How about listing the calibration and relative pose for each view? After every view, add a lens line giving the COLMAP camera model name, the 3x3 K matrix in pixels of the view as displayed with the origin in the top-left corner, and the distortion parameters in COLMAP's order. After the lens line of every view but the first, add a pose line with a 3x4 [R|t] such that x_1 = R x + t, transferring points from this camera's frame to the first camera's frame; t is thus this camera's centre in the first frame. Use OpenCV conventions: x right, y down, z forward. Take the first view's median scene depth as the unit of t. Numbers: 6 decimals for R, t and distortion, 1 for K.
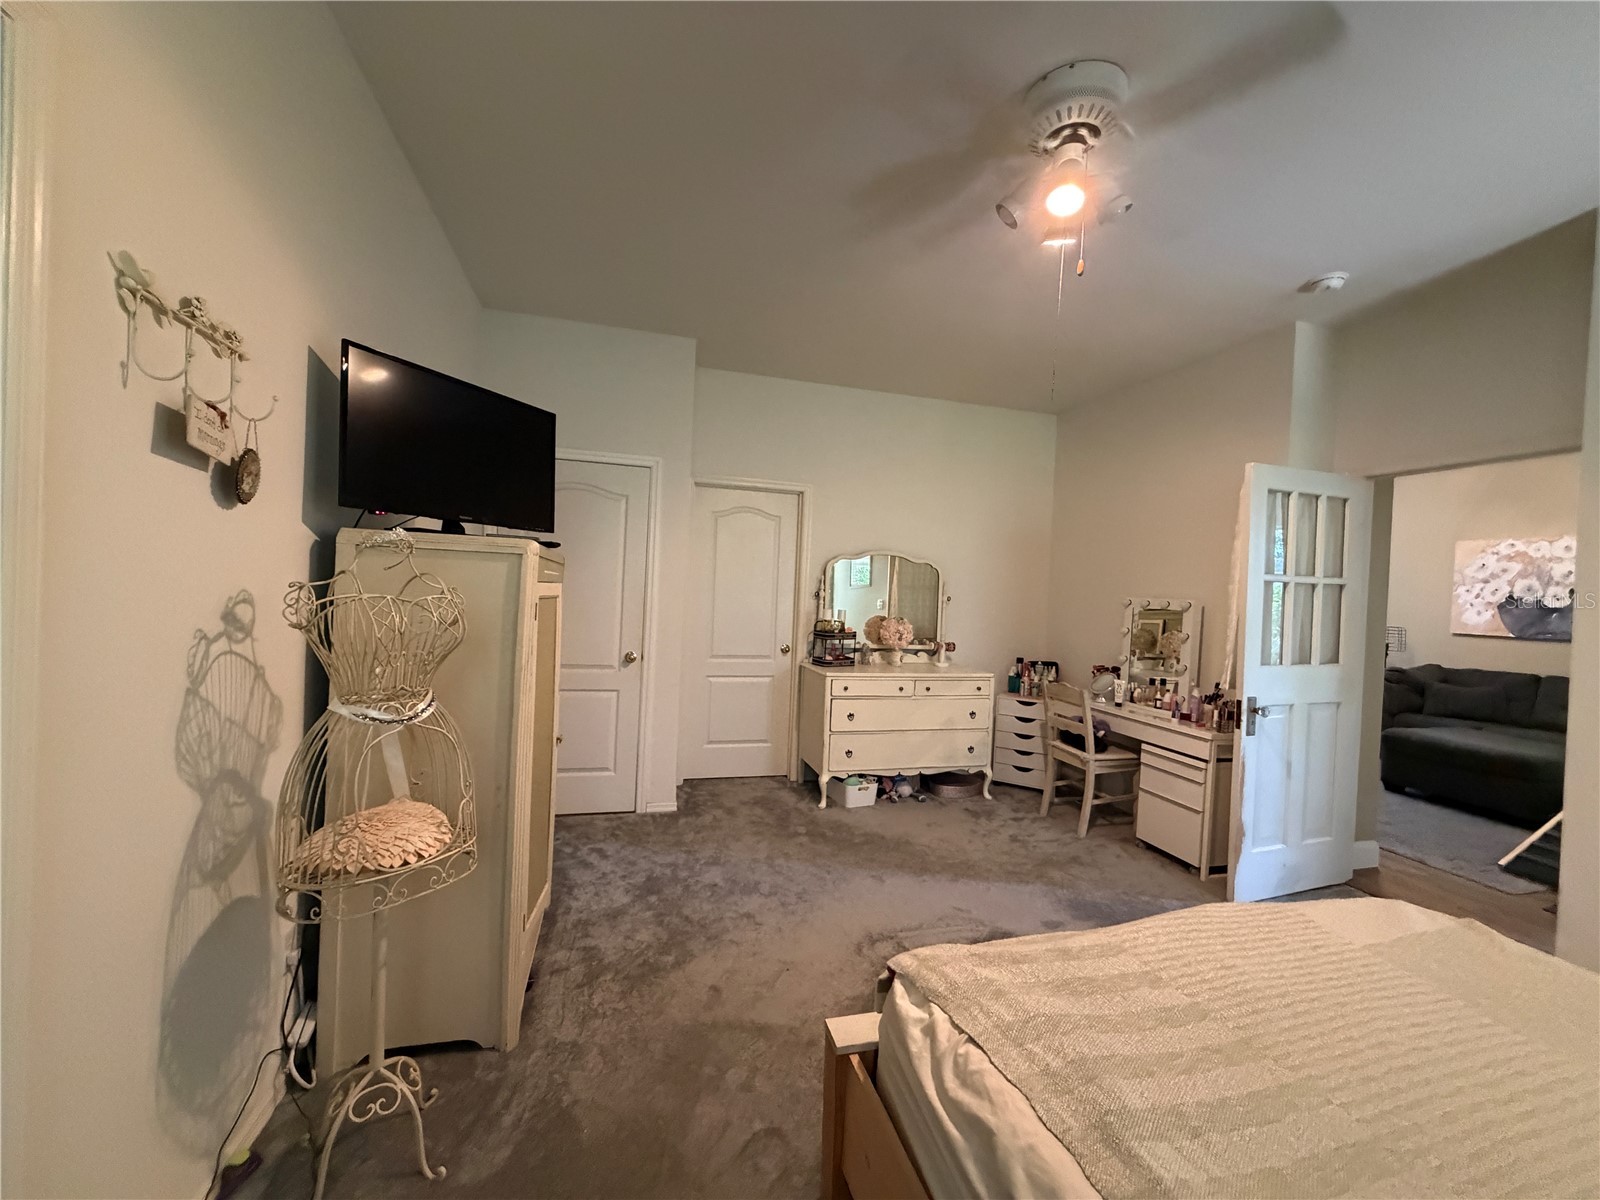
lens RADIAL K [[634.5, 0, 793.4], [0, 634.5, 598.7], [0, 0, 1]] dist [0.002360, 0.000310]
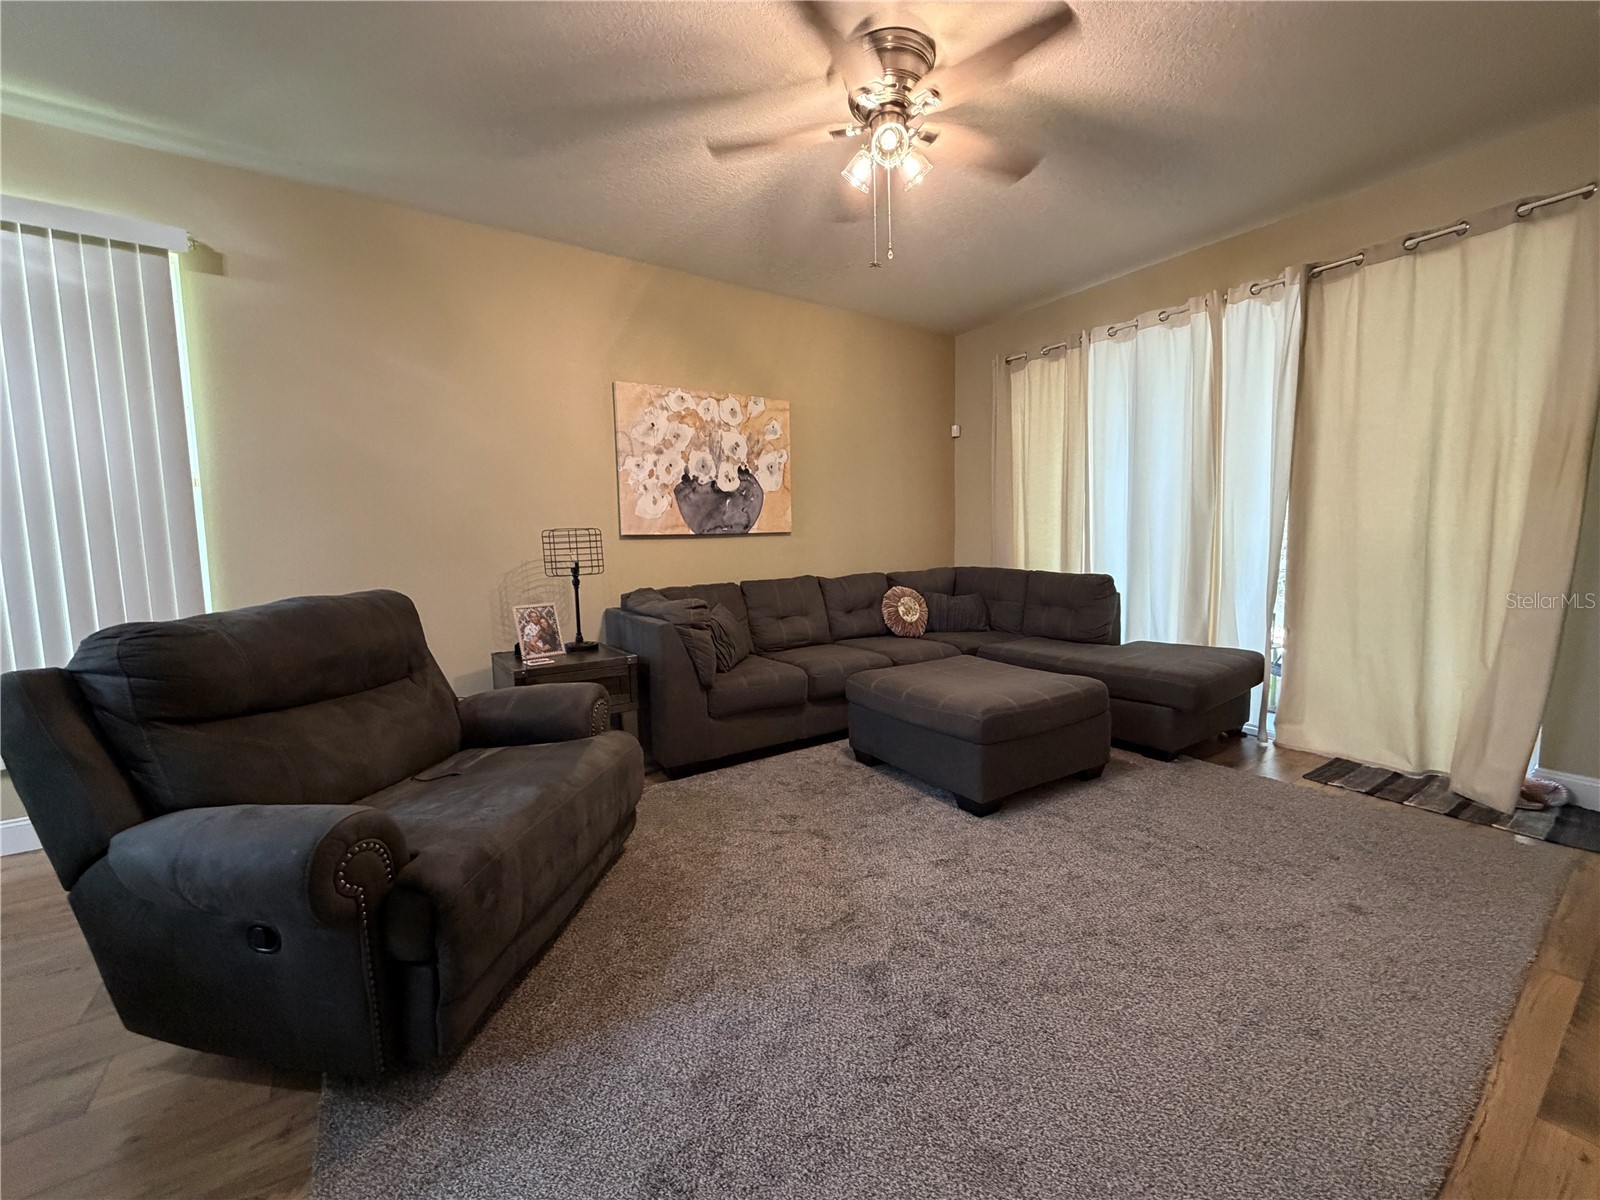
lens RADIAL K [[634.5, 0, 789.7], [0, 634.5, 596.1], [0, 0, 1]] dist [0.002360, 0.000310]
pose [[-0.319477, -0.122950, 0.939584, 0.433951], [0.016372, 0.990683, 0.135203, 0.034294], [-0.947453, 0.058577, -0.314487, 1.113491]]
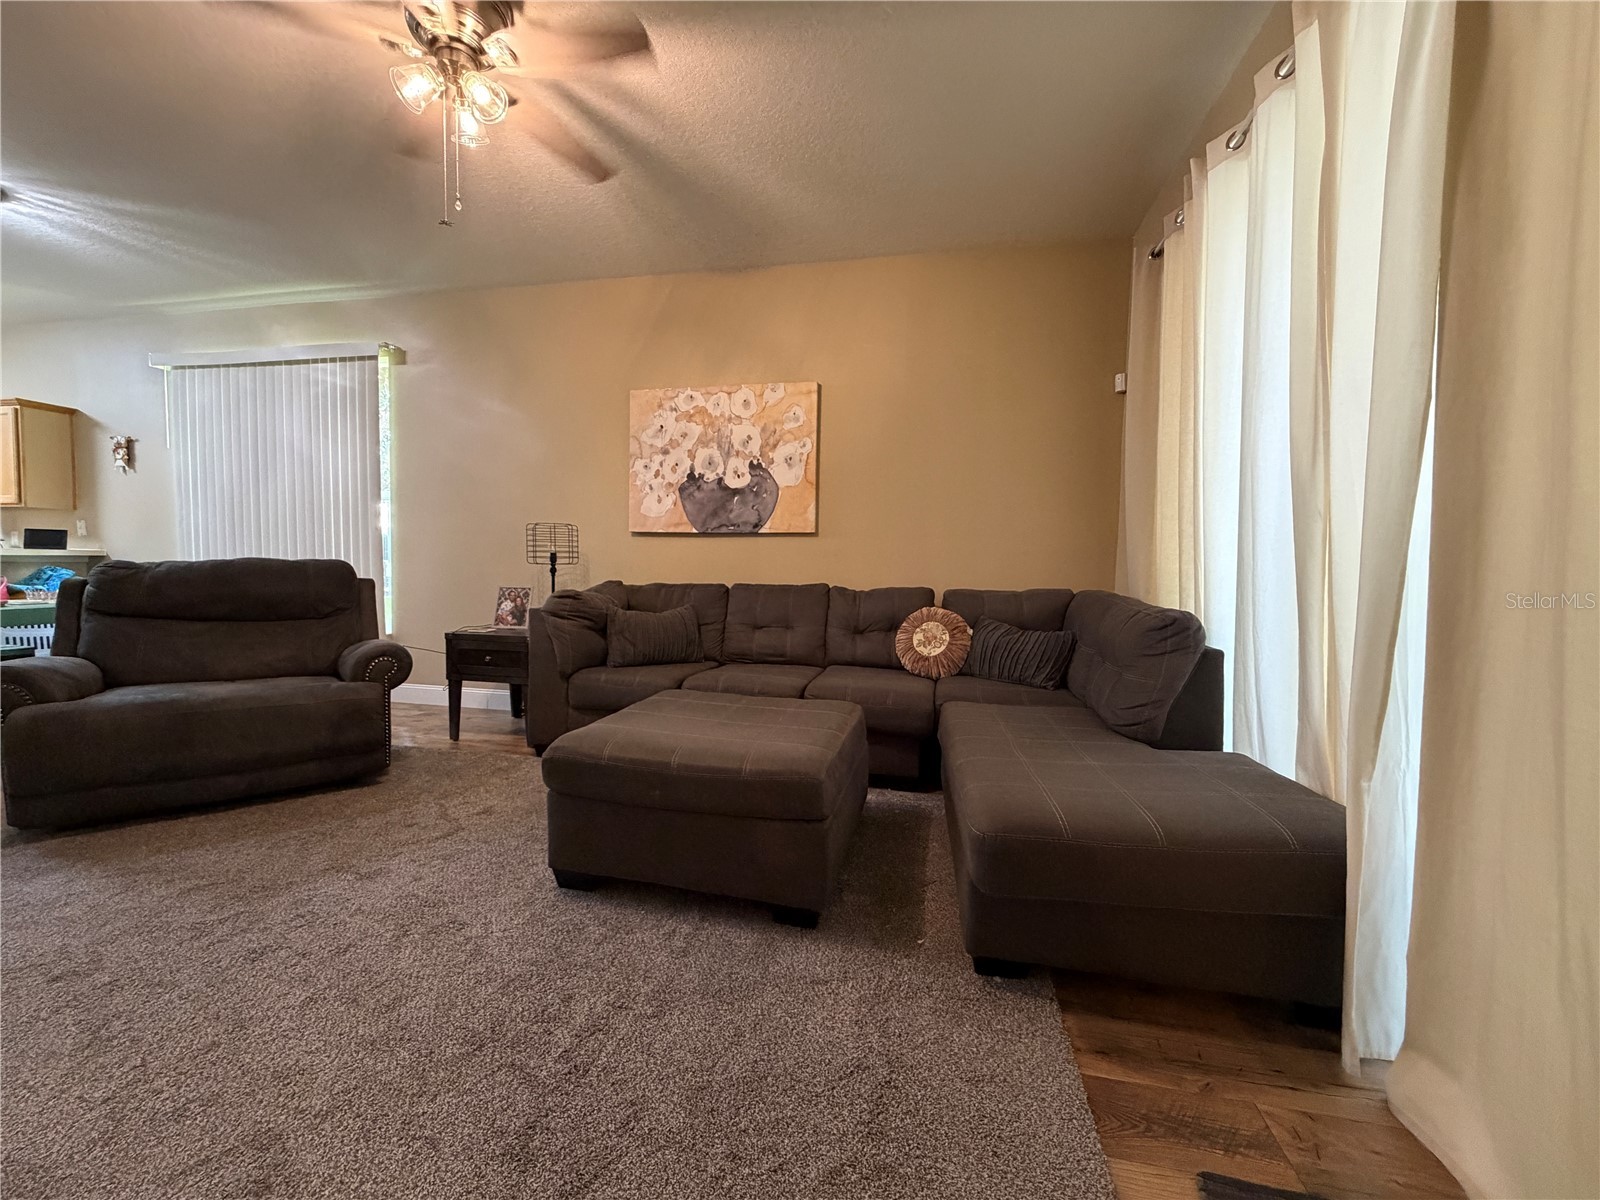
lens RADIAL K [[634.5, 0, 789.9], [0, 634.5, 593.6], [0, 0, 1]] dist [0.002360, 0.000310]
pose [[0.453324, -0.078392, 0.887892, 0.560005], [0.011990, 0.996571, 0.081866, 0.069727], [-0.891265, -0.026466, 0.452710, 0.594244]]
